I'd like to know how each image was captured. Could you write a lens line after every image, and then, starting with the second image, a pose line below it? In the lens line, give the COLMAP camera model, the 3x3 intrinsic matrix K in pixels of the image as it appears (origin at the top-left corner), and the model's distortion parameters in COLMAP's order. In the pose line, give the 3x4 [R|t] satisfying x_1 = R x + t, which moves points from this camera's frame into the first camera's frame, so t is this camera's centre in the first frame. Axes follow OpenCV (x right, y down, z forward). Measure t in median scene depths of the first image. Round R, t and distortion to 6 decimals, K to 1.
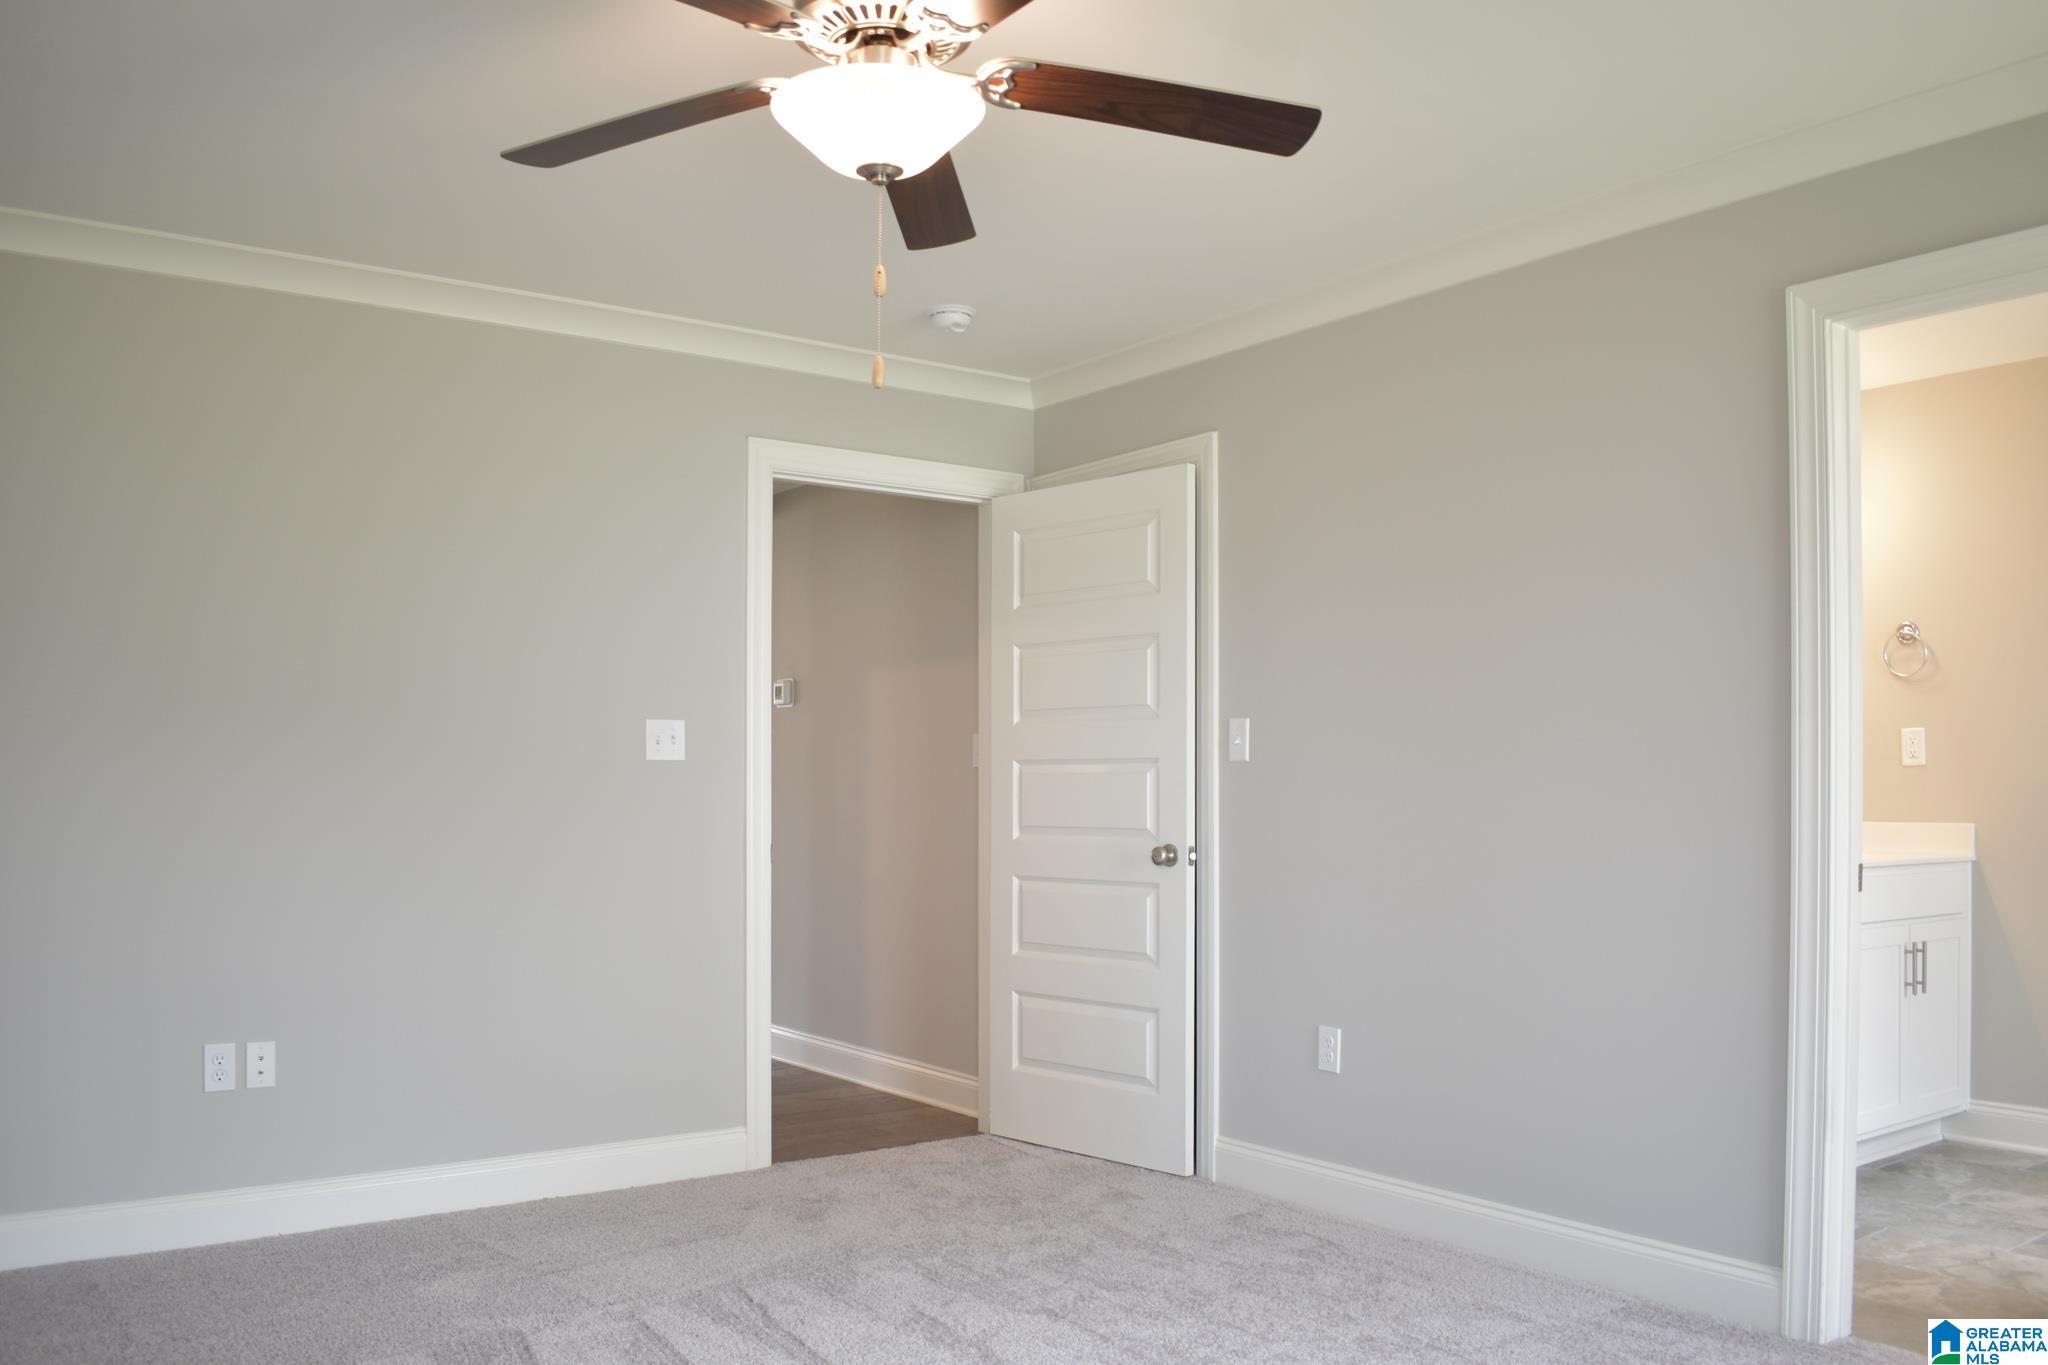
lens RADIAL K [[1634.3, 0, 1036.8], [0, 1634.3, 747.4], [0, 0, 1]] dist [-0.041823, 0.028820]
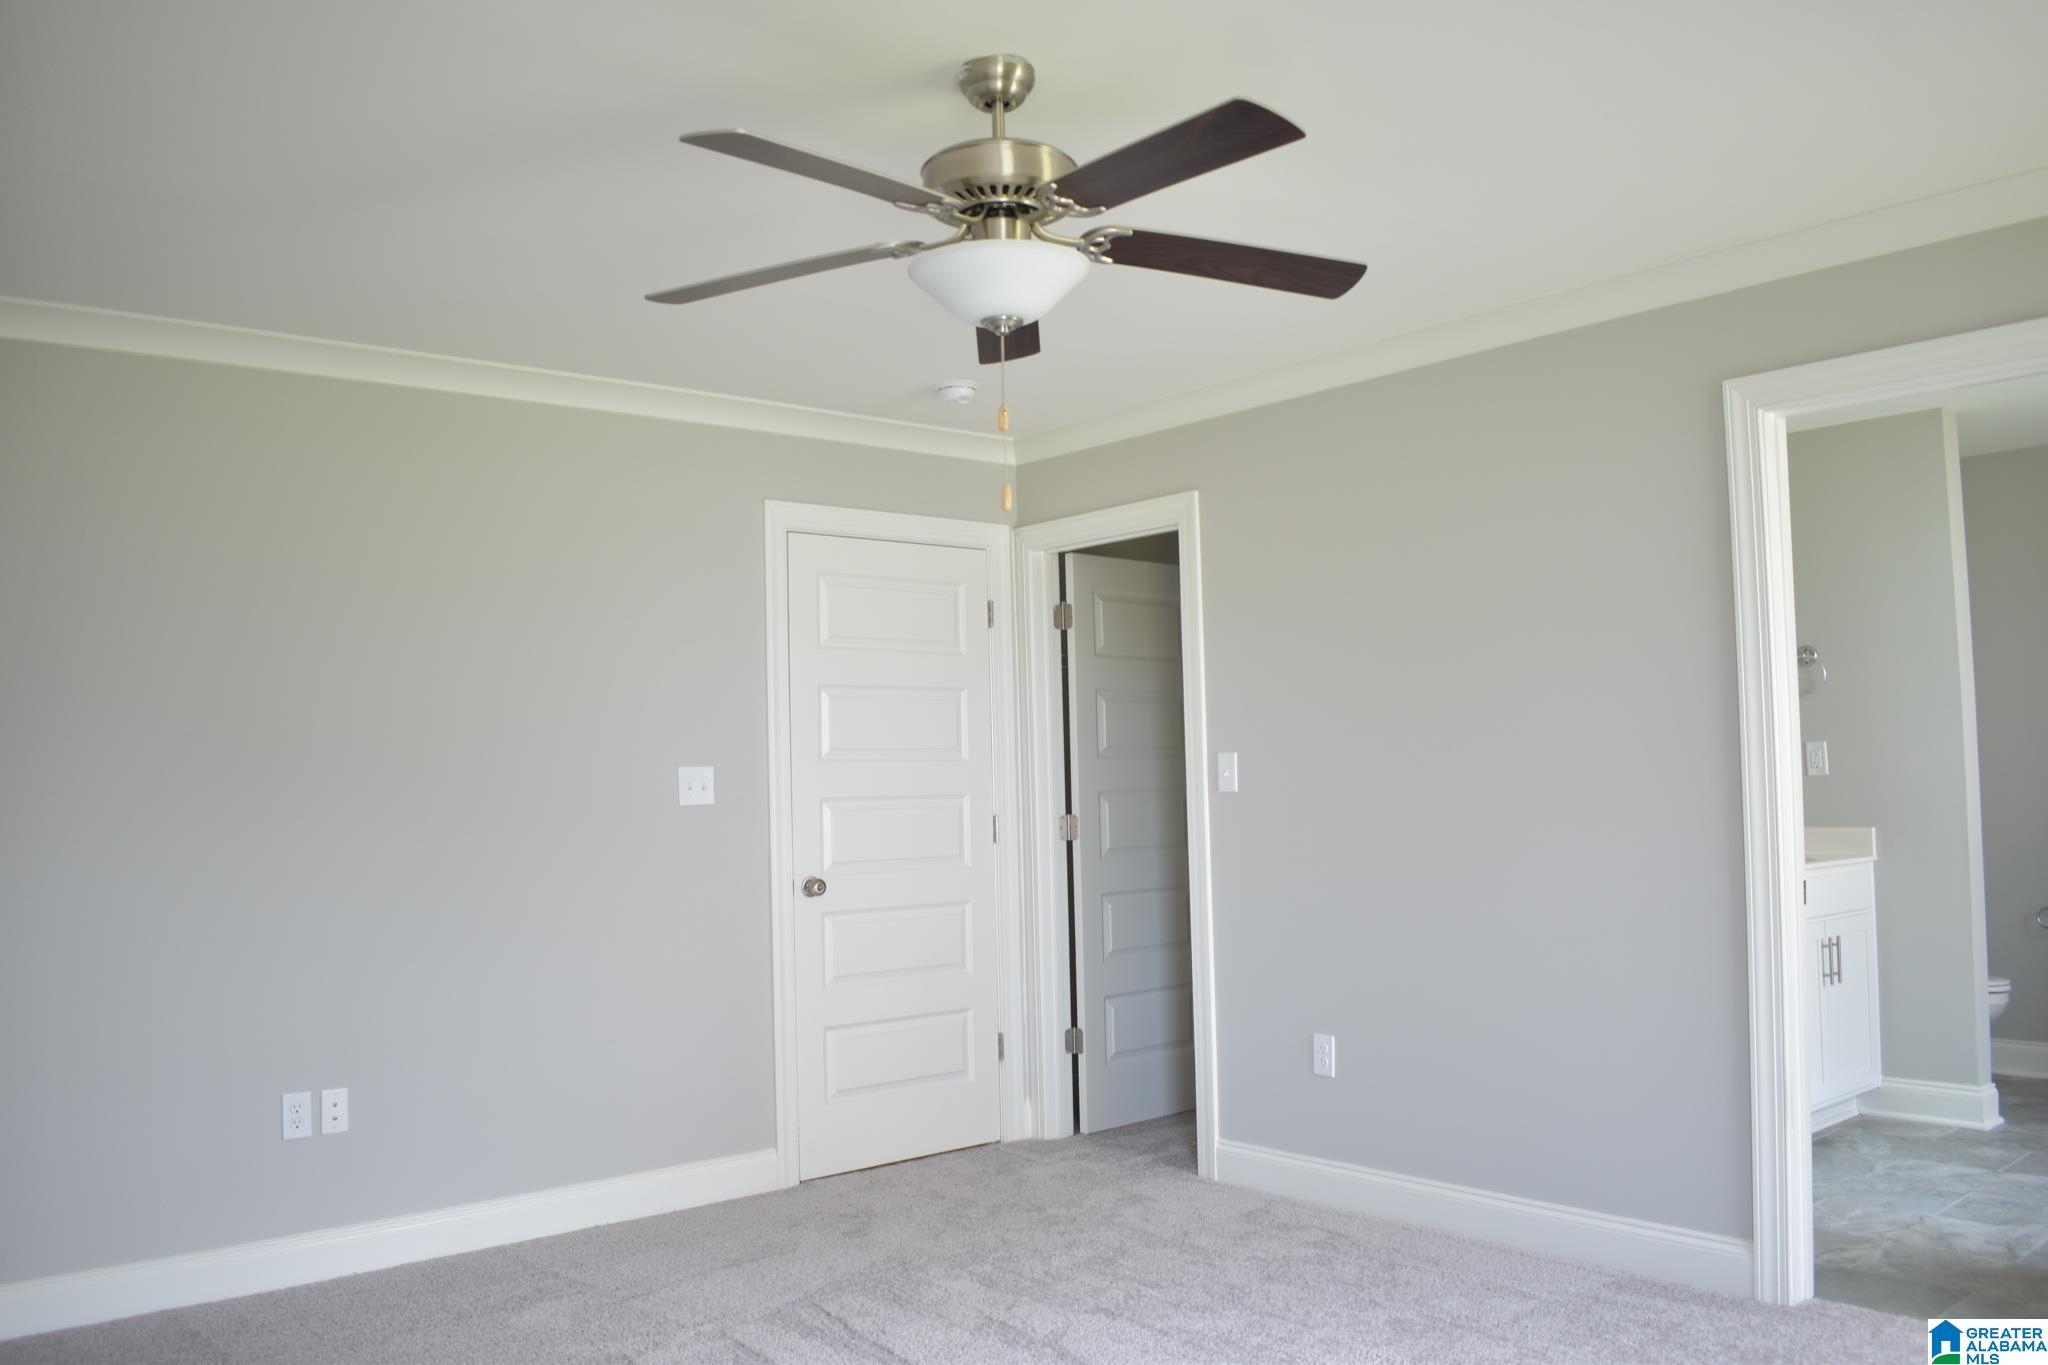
lens RADIAL K [[1634.3, 0, 1016.8], [0, 1634.3, 677.5], [0, 0, 1]] dist [-0.041823, 0.028820]
pose [[0.996992, -0.021028, 0.074597, -0.118647], [0.023565, 0.999168, -0.033286, -0.042937], [-0.073835, 0.034943, 0.996658, -0.098115]]
